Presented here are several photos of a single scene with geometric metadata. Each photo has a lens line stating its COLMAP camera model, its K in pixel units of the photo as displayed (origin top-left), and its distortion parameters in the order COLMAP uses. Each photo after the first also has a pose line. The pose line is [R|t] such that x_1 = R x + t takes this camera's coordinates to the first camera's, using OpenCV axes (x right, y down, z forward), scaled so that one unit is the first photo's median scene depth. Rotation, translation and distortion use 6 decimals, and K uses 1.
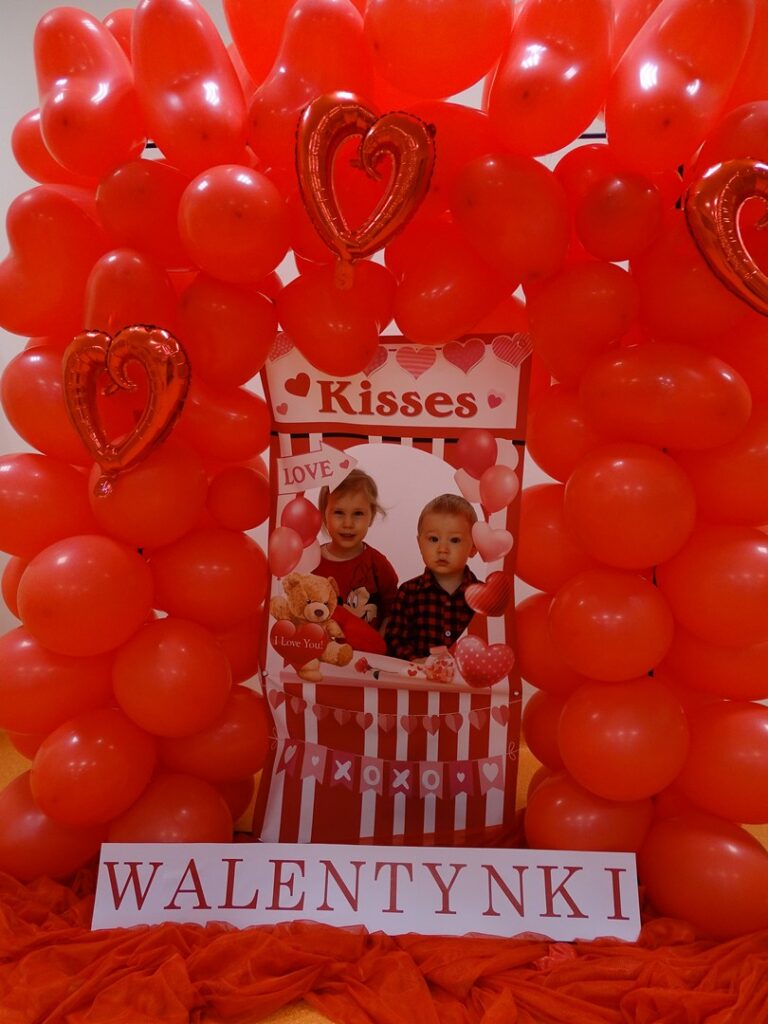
lens RADIAL K [[778.8, 0, 395.4], [0, 778.8, 528.8], [0, 0, 1]] dist [-0.003842, 0.011907]
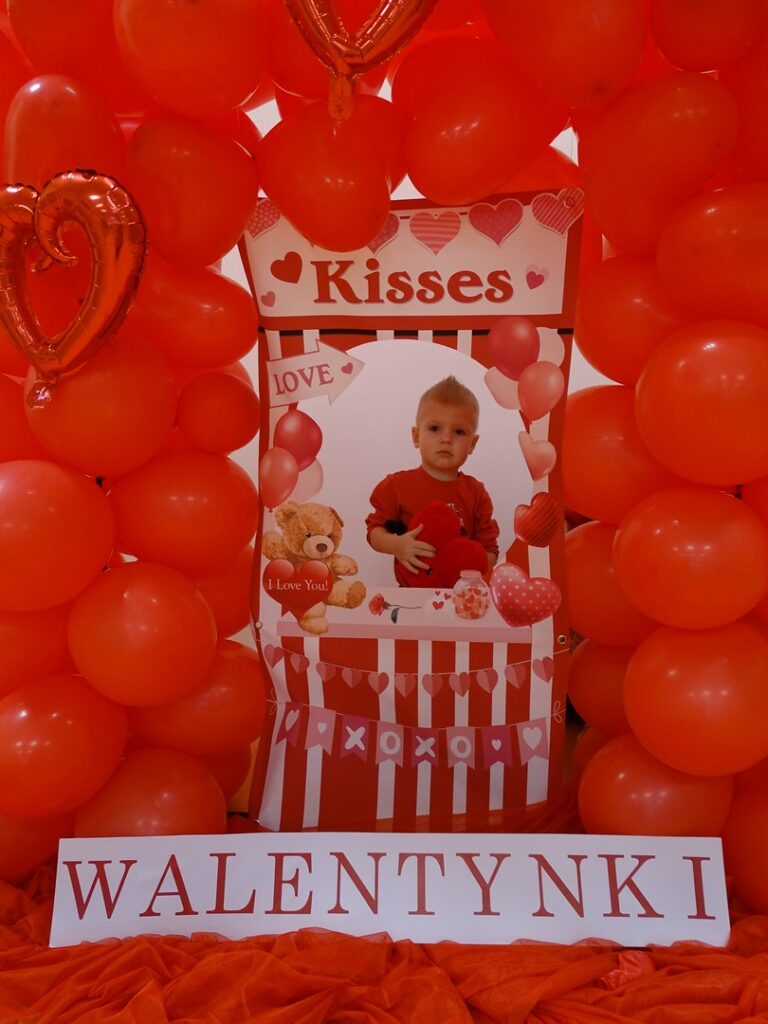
lens RADIAL K [[778.8, 0, 392.6], [0, 778.8, 526.3], [0, 0, 1]] dist [-0.003842, 0.011907]
pose [[0.999739, -0.021470, -0.007749, -0.018245], [0.021899, 0.997936, 0.060367, 0.038111], [0.006437, -0.060521, 0.998146, 0.208970]]
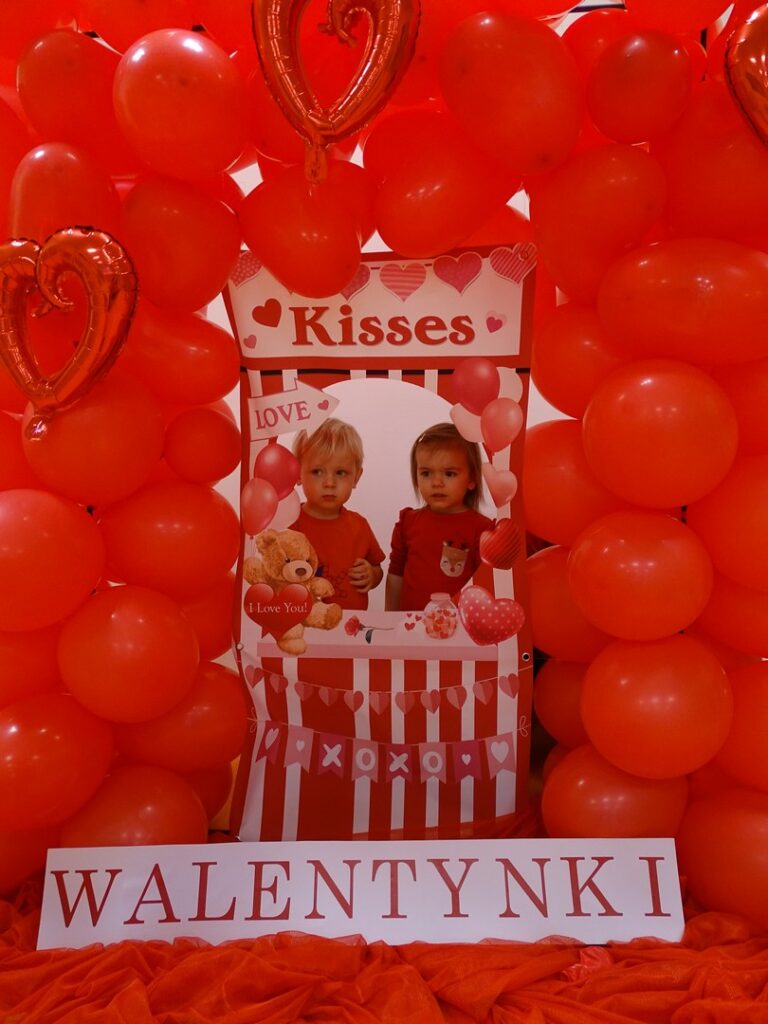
lens RADIAL K [[778.8, 0, 394.7], [0, 778.8, 523.4], [0, 0, 1]] dist [-0.003842, 0.011907]
pose [[0.999445, -0.027884, 0.018226, -0.006274], [0.027846, 0.999610, 0.002337, 0.057227], [-0.018284, -0.001828, 0.999831, 0.144241]]
